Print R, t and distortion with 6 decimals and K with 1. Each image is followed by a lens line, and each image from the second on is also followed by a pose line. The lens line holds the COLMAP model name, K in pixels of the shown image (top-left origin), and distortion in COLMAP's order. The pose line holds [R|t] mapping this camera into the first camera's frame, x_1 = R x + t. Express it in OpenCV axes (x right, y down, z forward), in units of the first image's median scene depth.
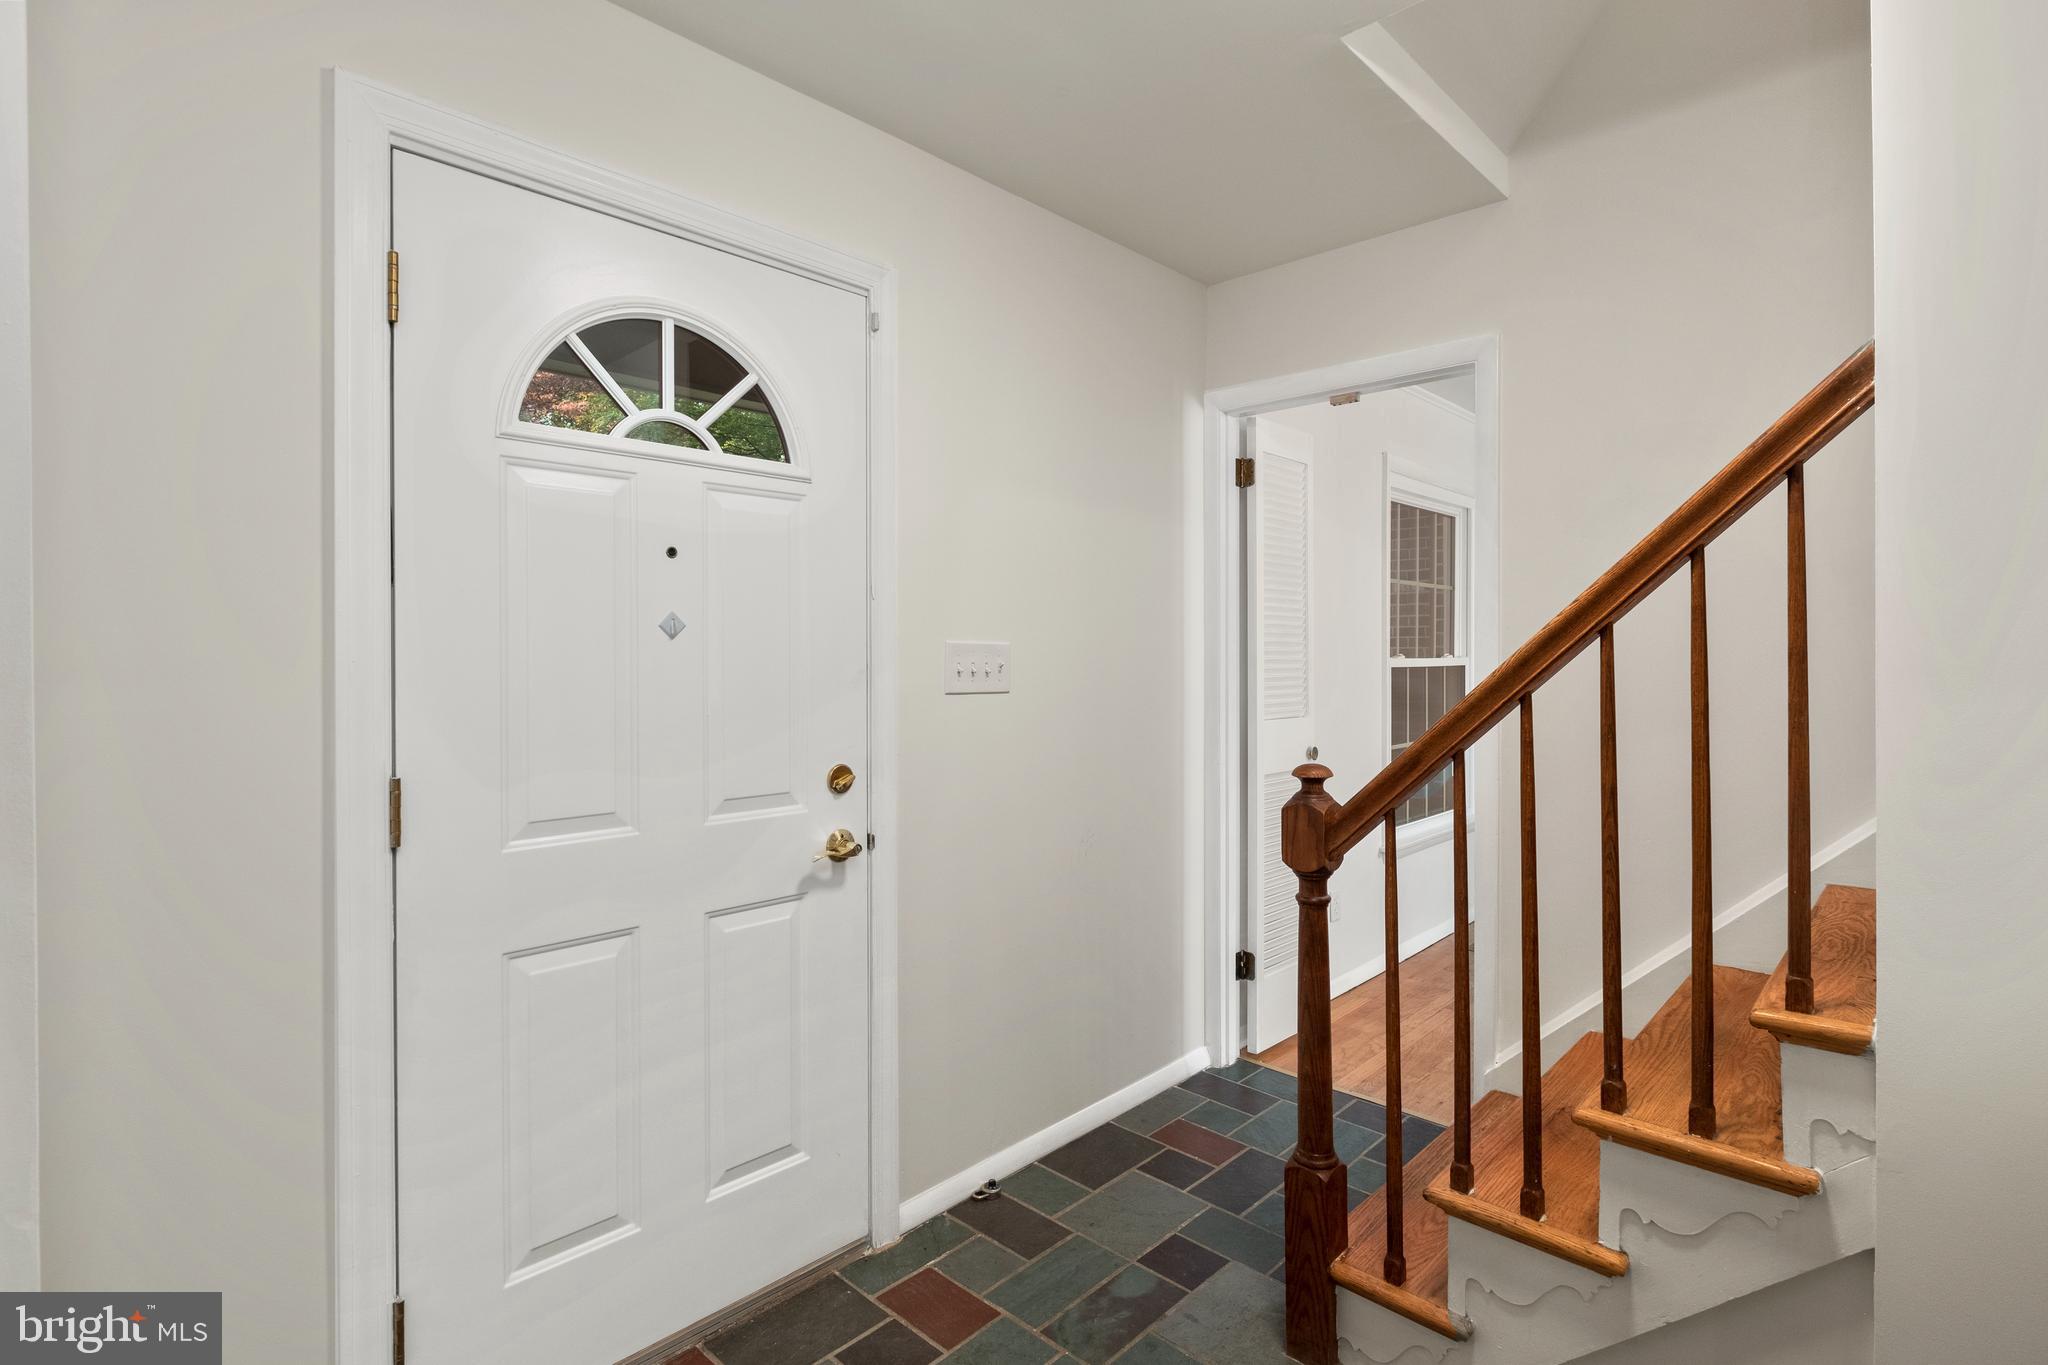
lens RADIAL K [[1003.3, 0, 1022.2], [0, 1003.3, 643.4], [0, 0, 1]] dist [0.000982, -0.000124]
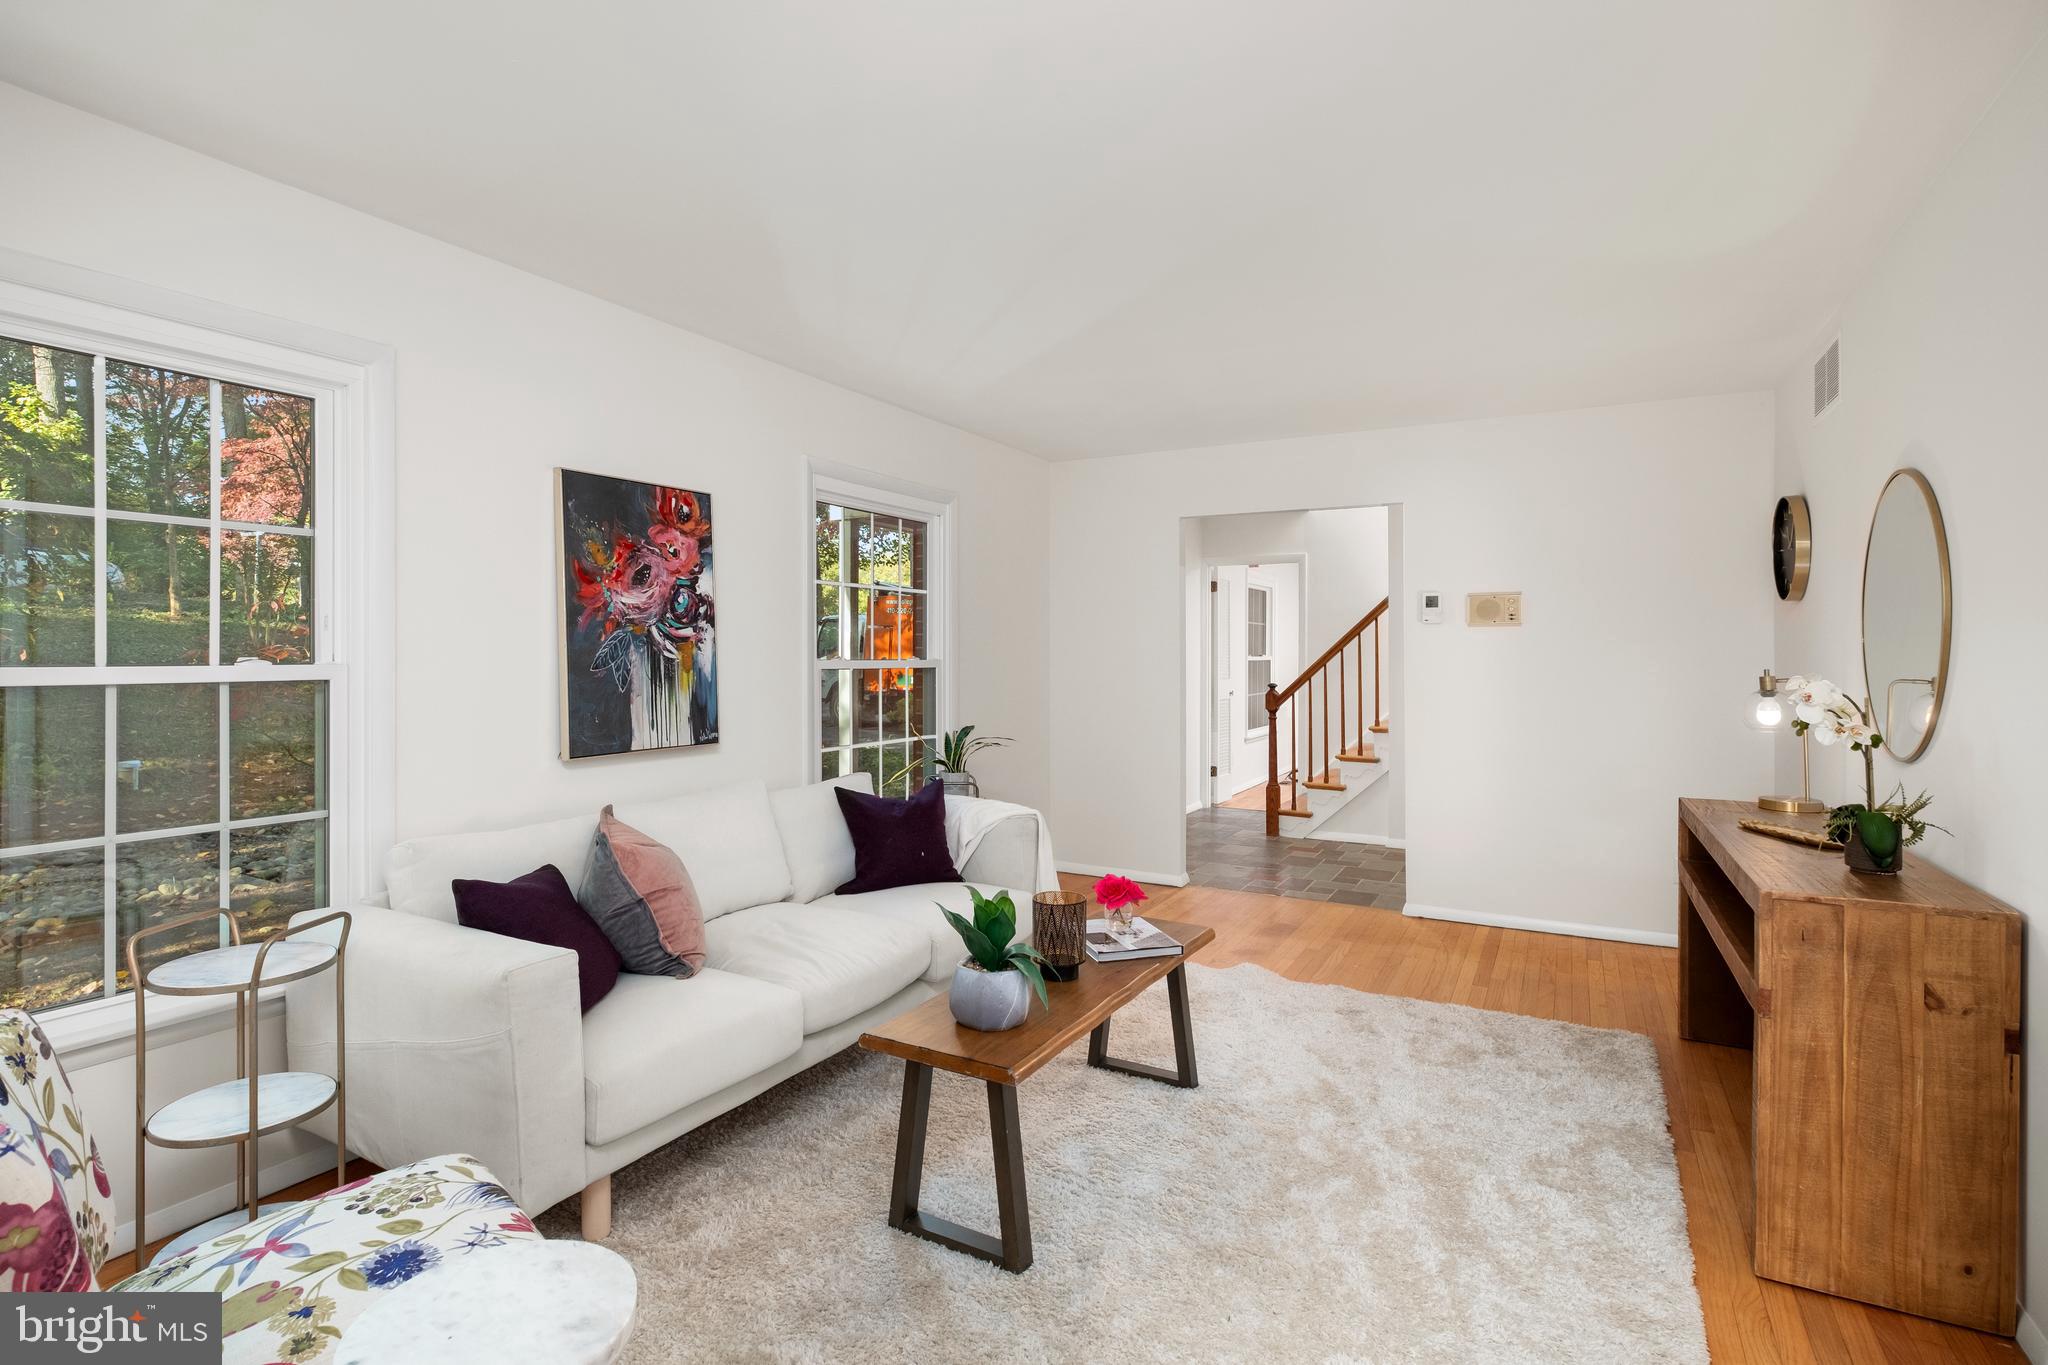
lens RADIAL K [[1003.3, 0, 1022.2], [0, 1003.3, 643.4], [0, 0, 1]] dist [0.000982, -0.000124]
pose [[0.967566, 0.003070, 0.252600, -1.638238], [-0.002894, 0.999995, -0.001065, -0.028348], [-0.252602, 0.000299, 0.967570, -2.527433]]
